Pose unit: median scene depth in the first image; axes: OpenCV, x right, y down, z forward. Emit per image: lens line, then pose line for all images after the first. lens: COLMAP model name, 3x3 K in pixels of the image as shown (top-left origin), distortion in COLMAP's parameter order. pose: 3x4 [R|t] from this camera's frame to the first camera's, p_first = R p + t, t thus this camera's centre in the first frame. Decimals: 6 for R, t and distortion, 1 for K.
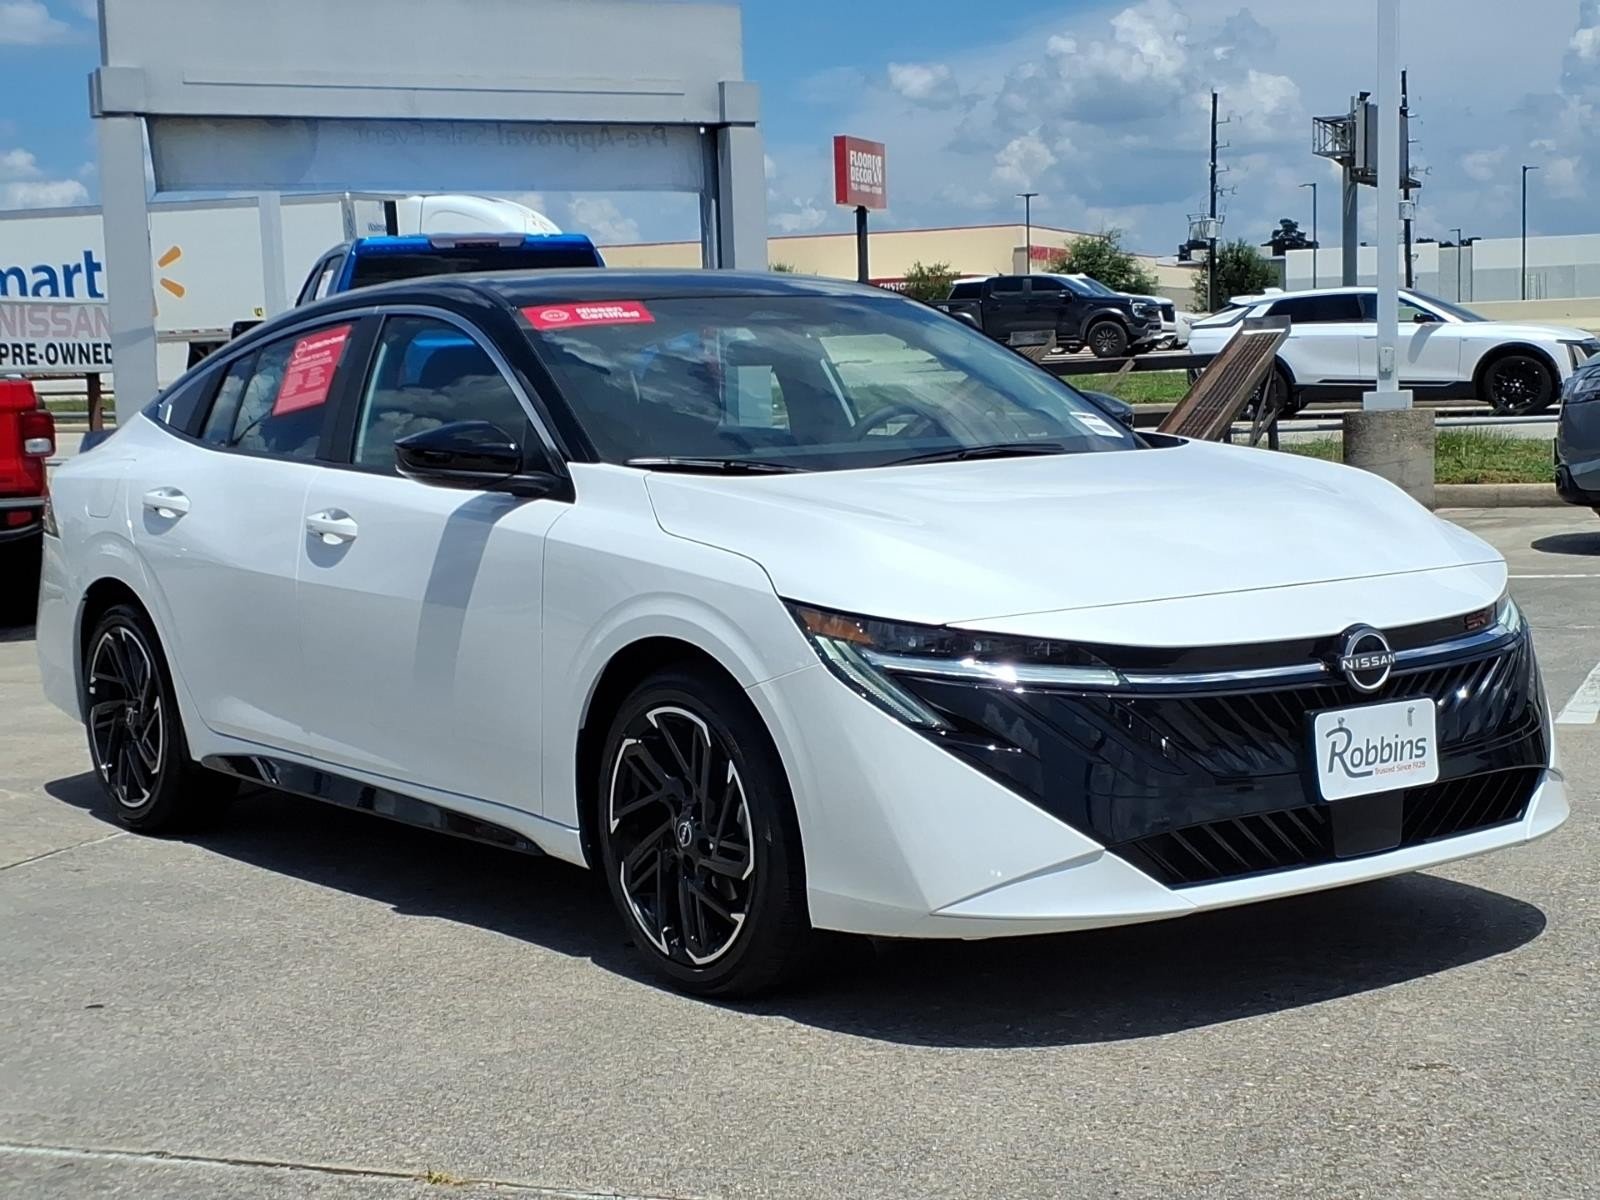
lens RADIAL K [[2456.7, 0, 761.4], [0, 2456.7, 608.9], [0, 0, 1]] dist [0.295150, -1.136140]
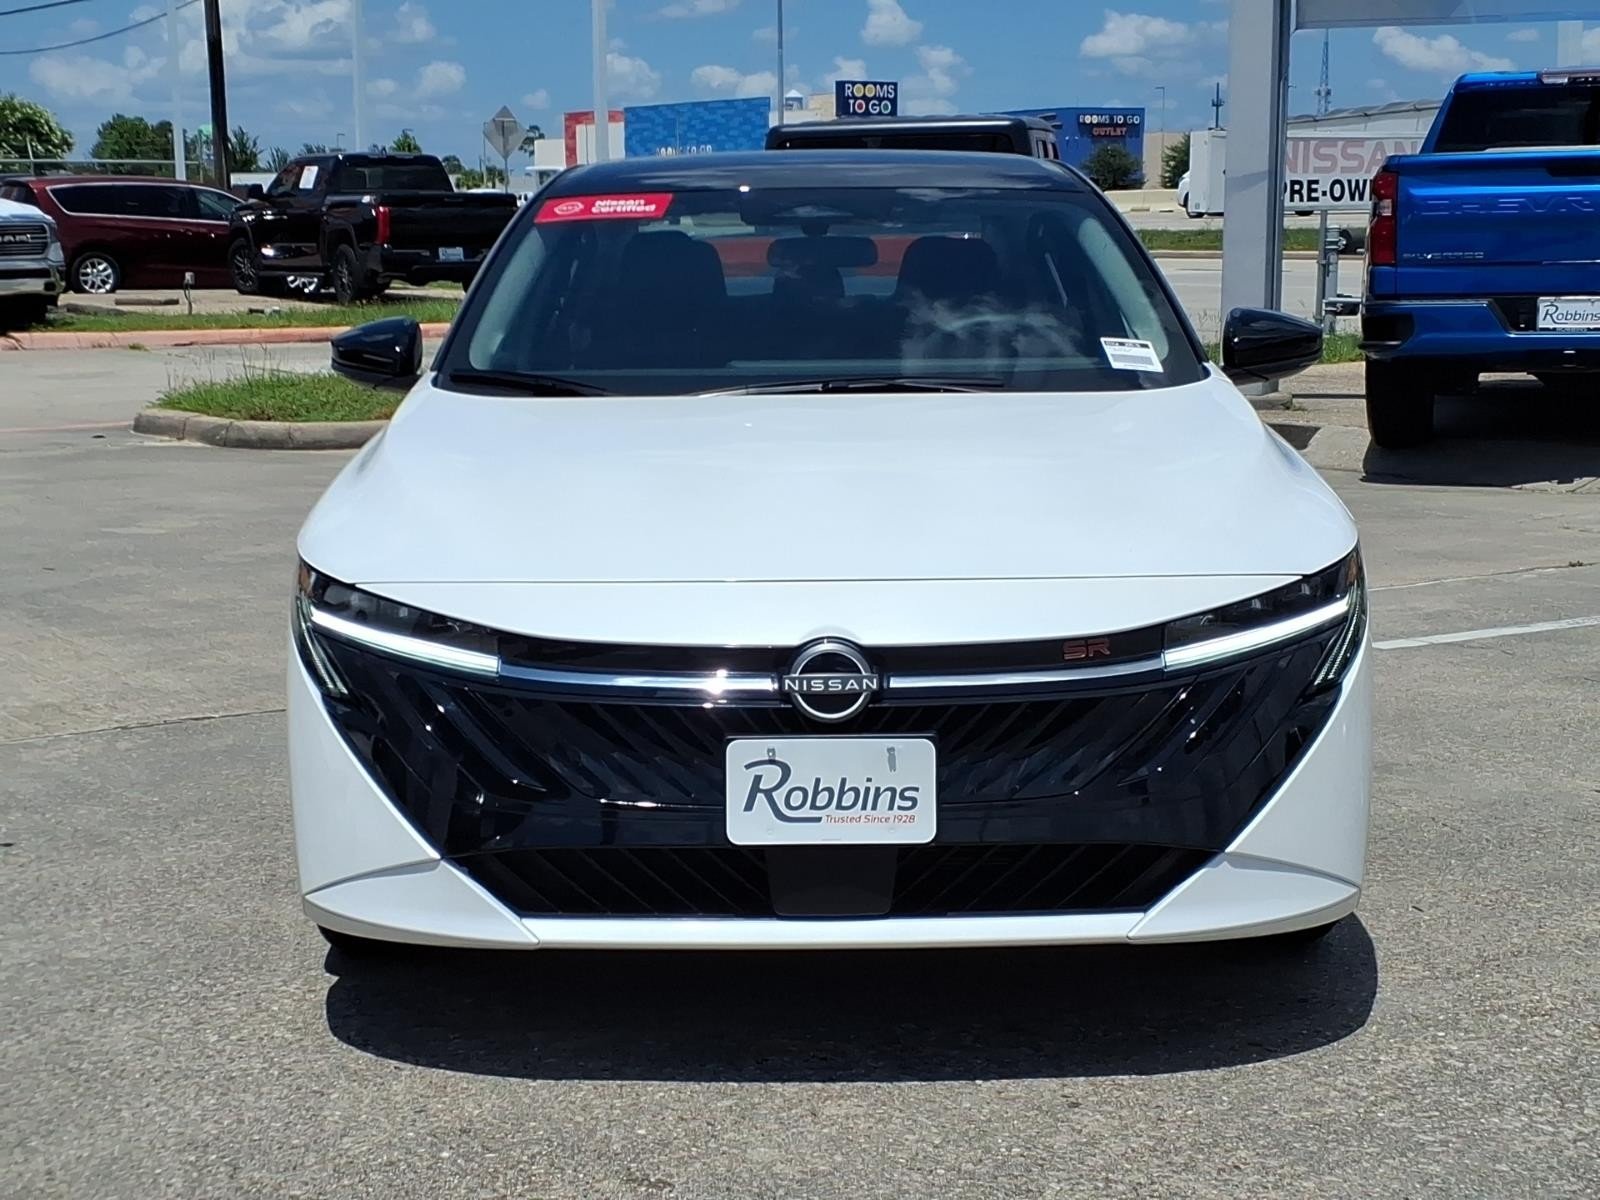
lens RADIAL K [[2456.7, 0, 761.4], [0, 2456.7, 608.9], [0, 0, 1]] dist [0.295150, -1.136140]
pose [[0.819154, 0.113376, -0.562257, 0.669396], [-0.074067, 0.992971, 0.092320, -0.075263], [0.568771, -0.033980, 0.821794, 0.324878]]
